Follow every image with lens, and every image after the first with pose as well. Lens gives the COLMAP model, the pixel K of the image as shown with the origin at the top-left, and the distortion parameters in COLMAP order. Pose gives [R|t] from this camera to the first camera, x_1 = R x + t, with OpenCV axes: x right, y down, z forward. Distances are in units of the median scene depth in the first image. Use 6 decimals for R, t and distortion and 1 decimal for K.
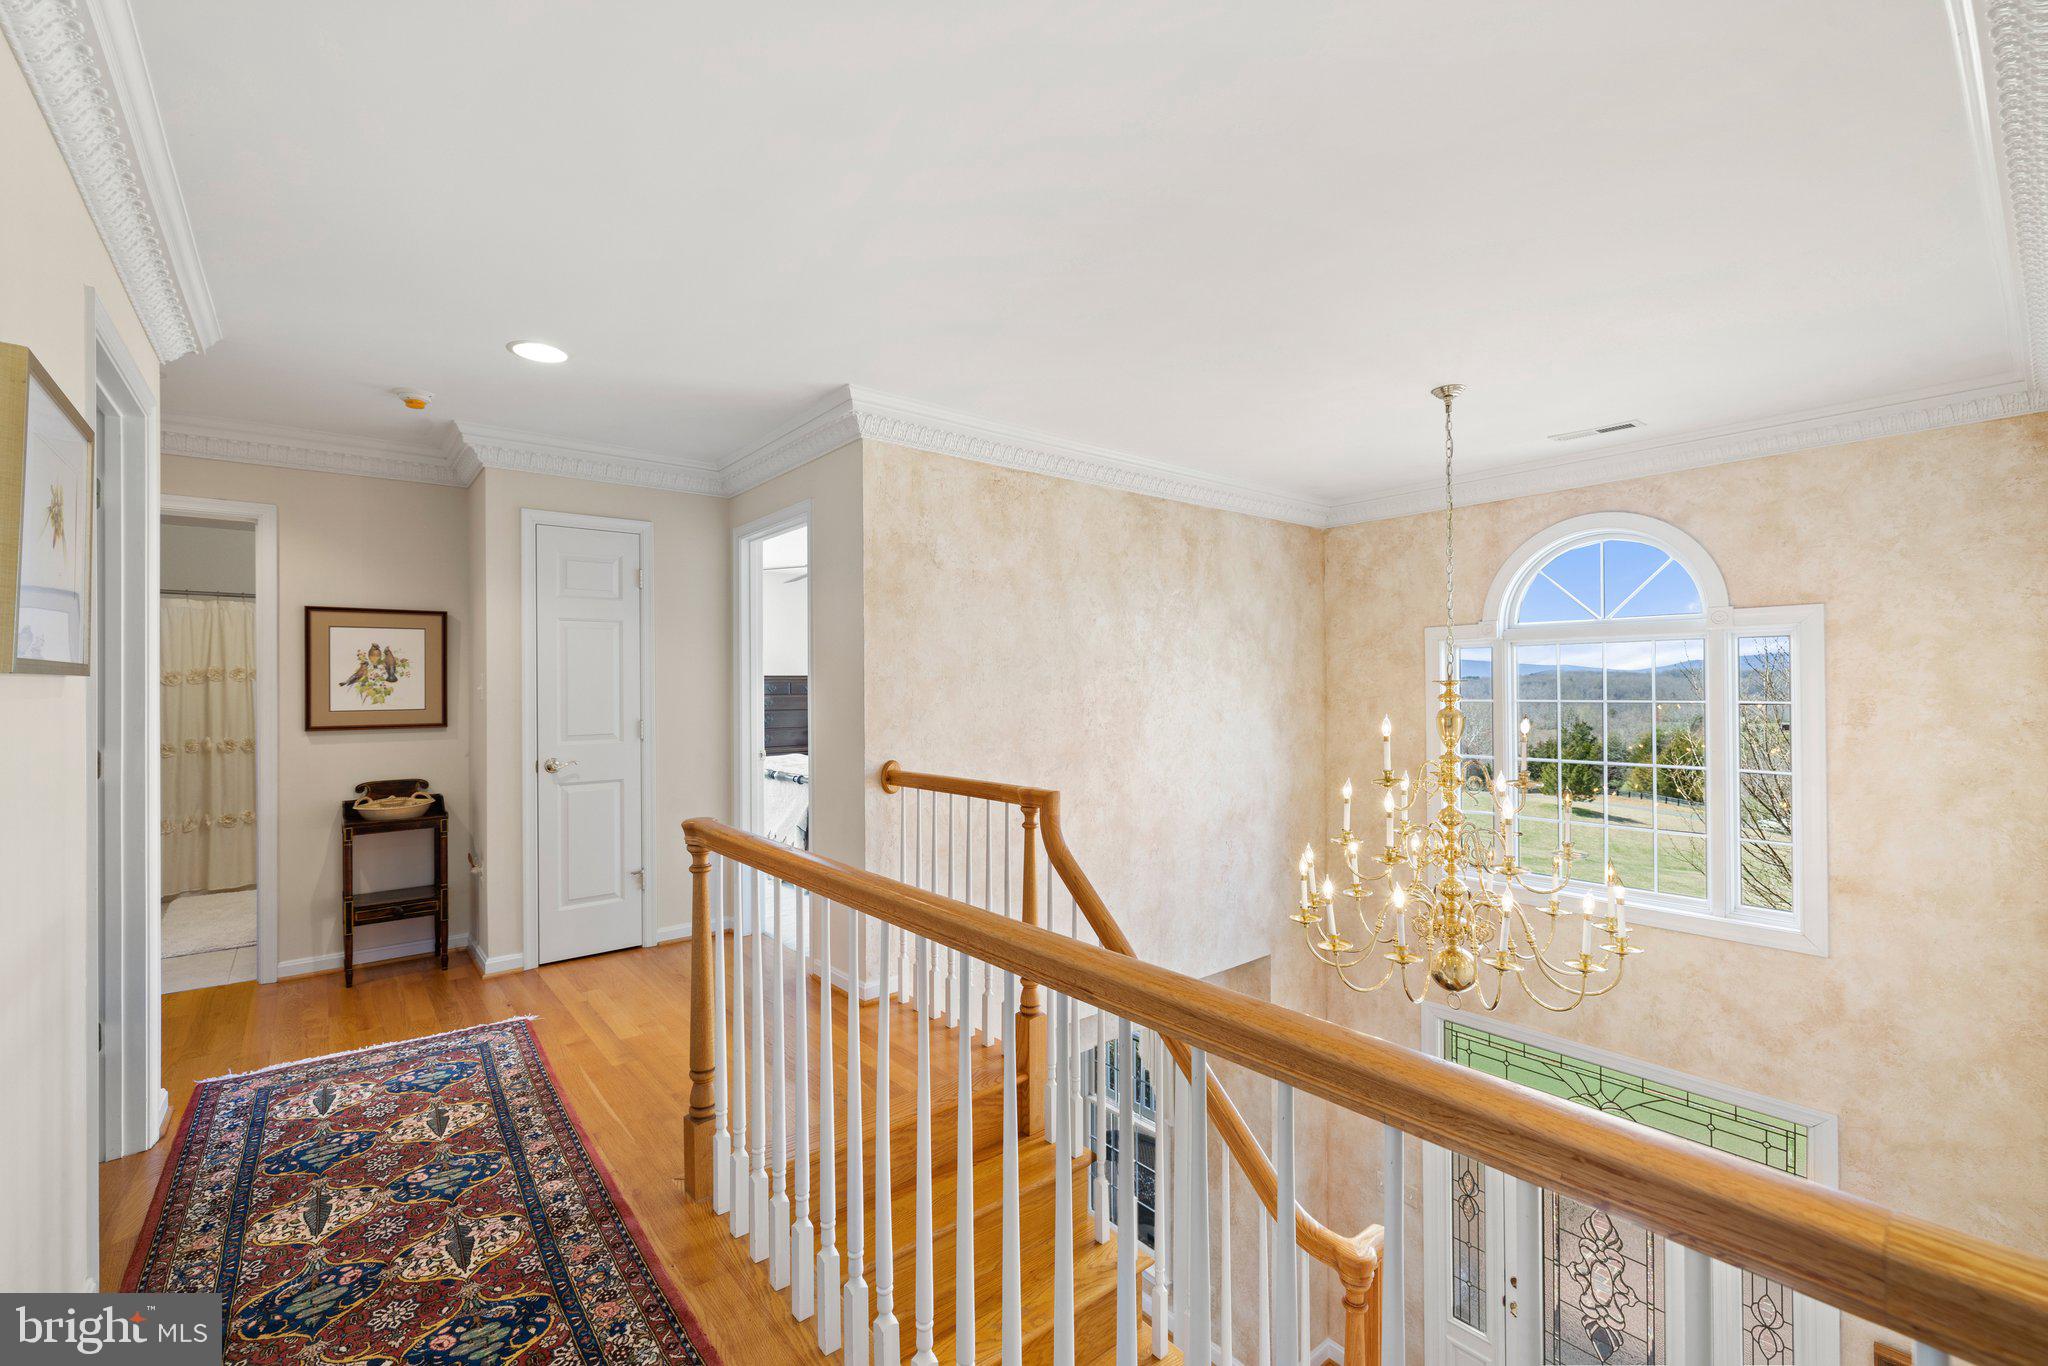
lens RADIAL K [[849.5, 0, 1026.4], [0, 849.5, 682.8], [0, 0, 1]] dist [0.000242, 0.000575]
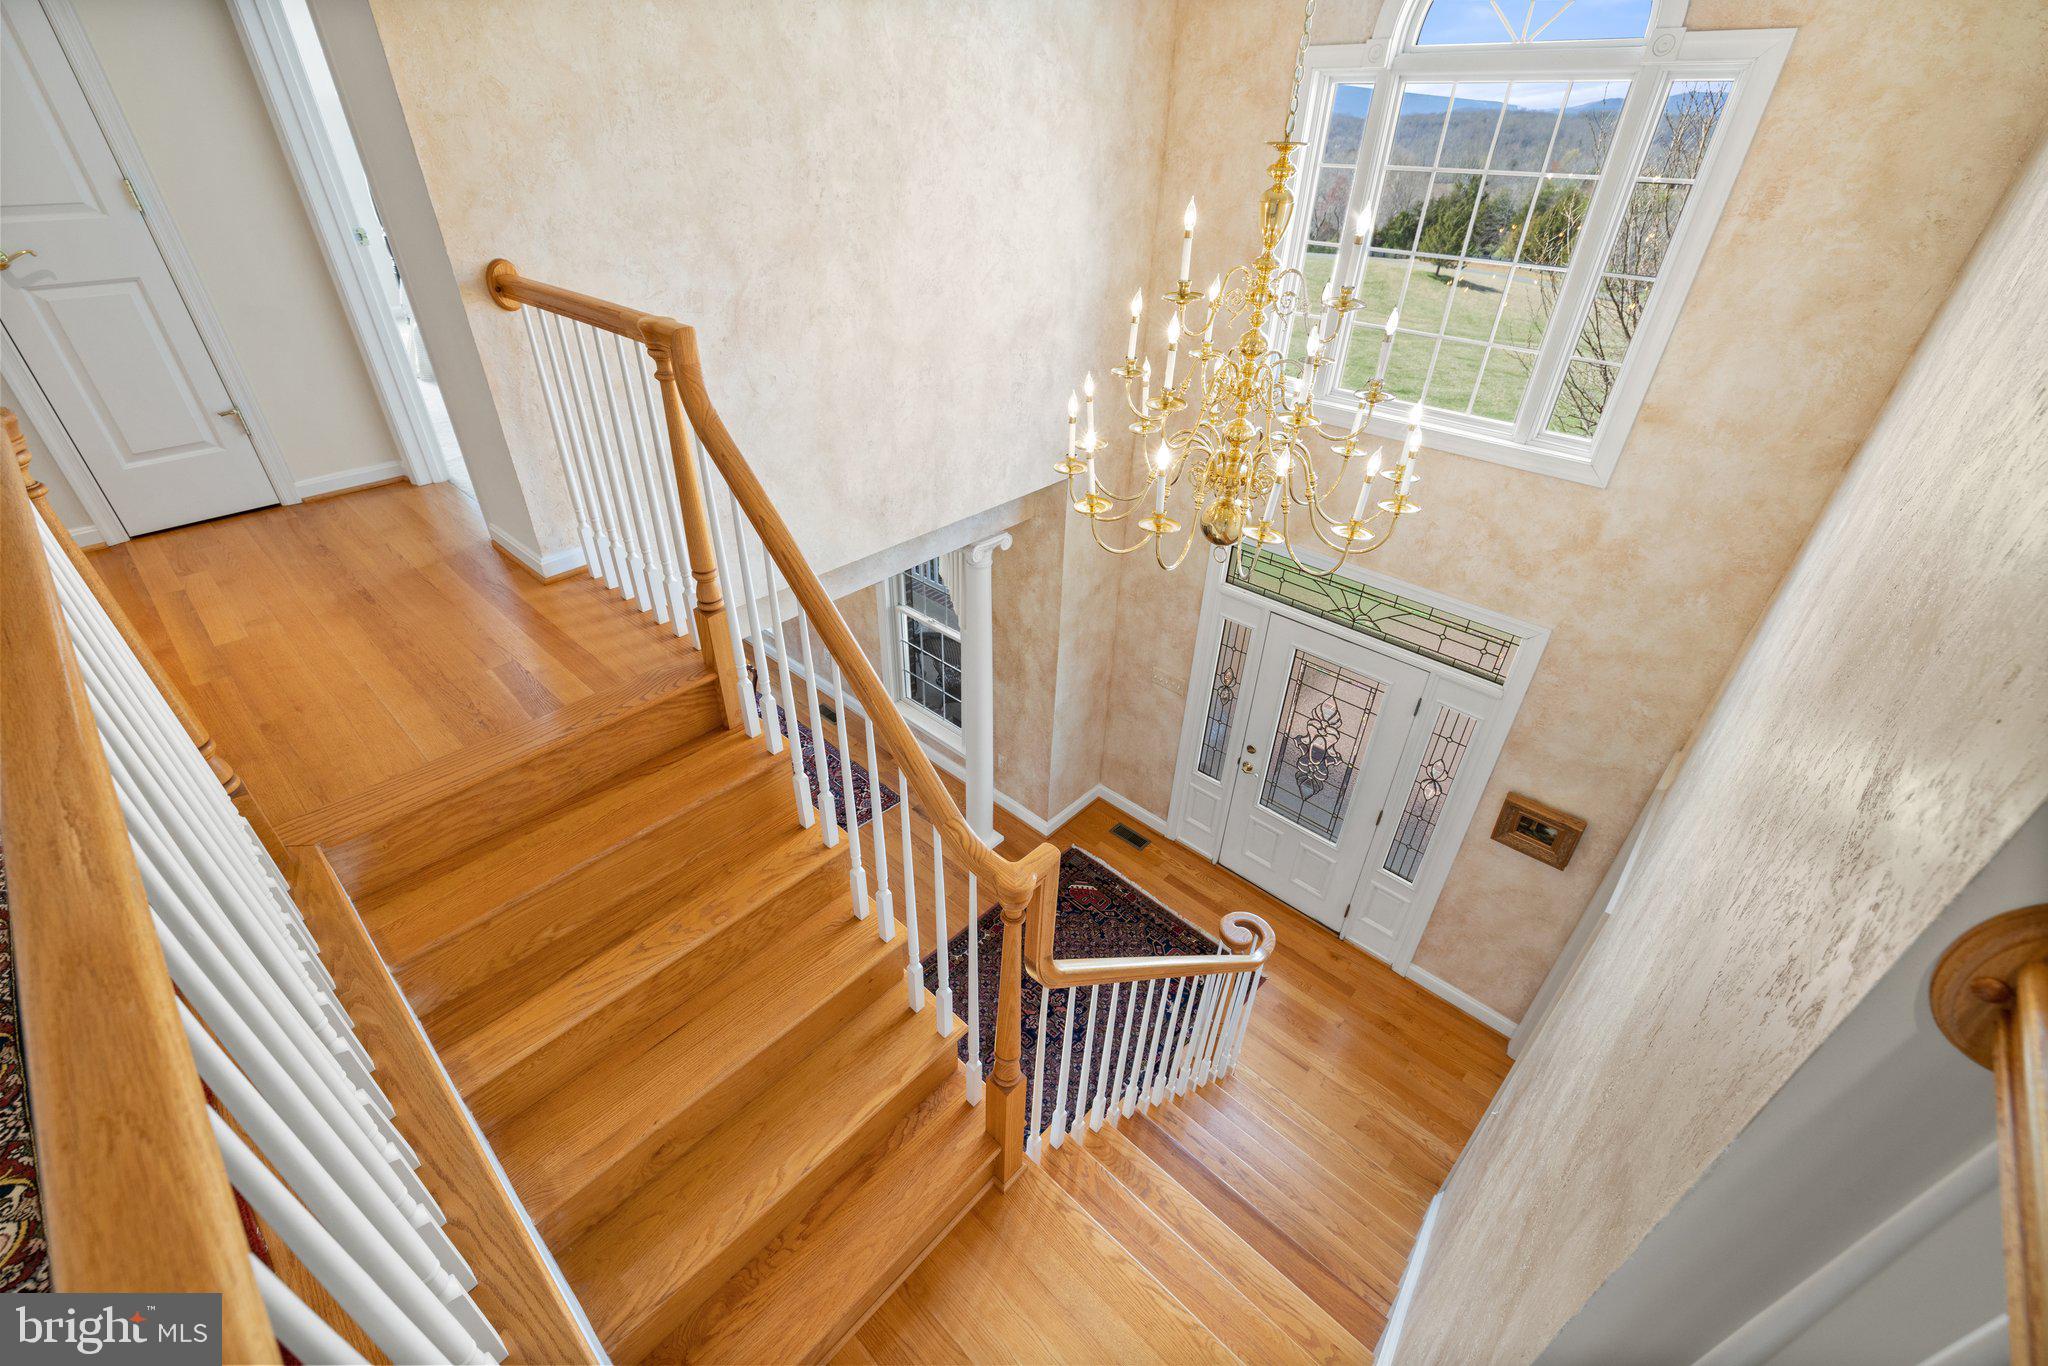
lens RADIAL K [[849.5, 0, 1014.0], [0, 849.5, 679.8], [0, 0, 1]] dist [0.000242, 0.000575]
pose [[0.990129, -0.057431, 0.127854, 0.129747], [-0.023516, 0.831197, 0.555481, -0.015643], [-0.138173, -0.553004, 0.821641, 0.163996]]
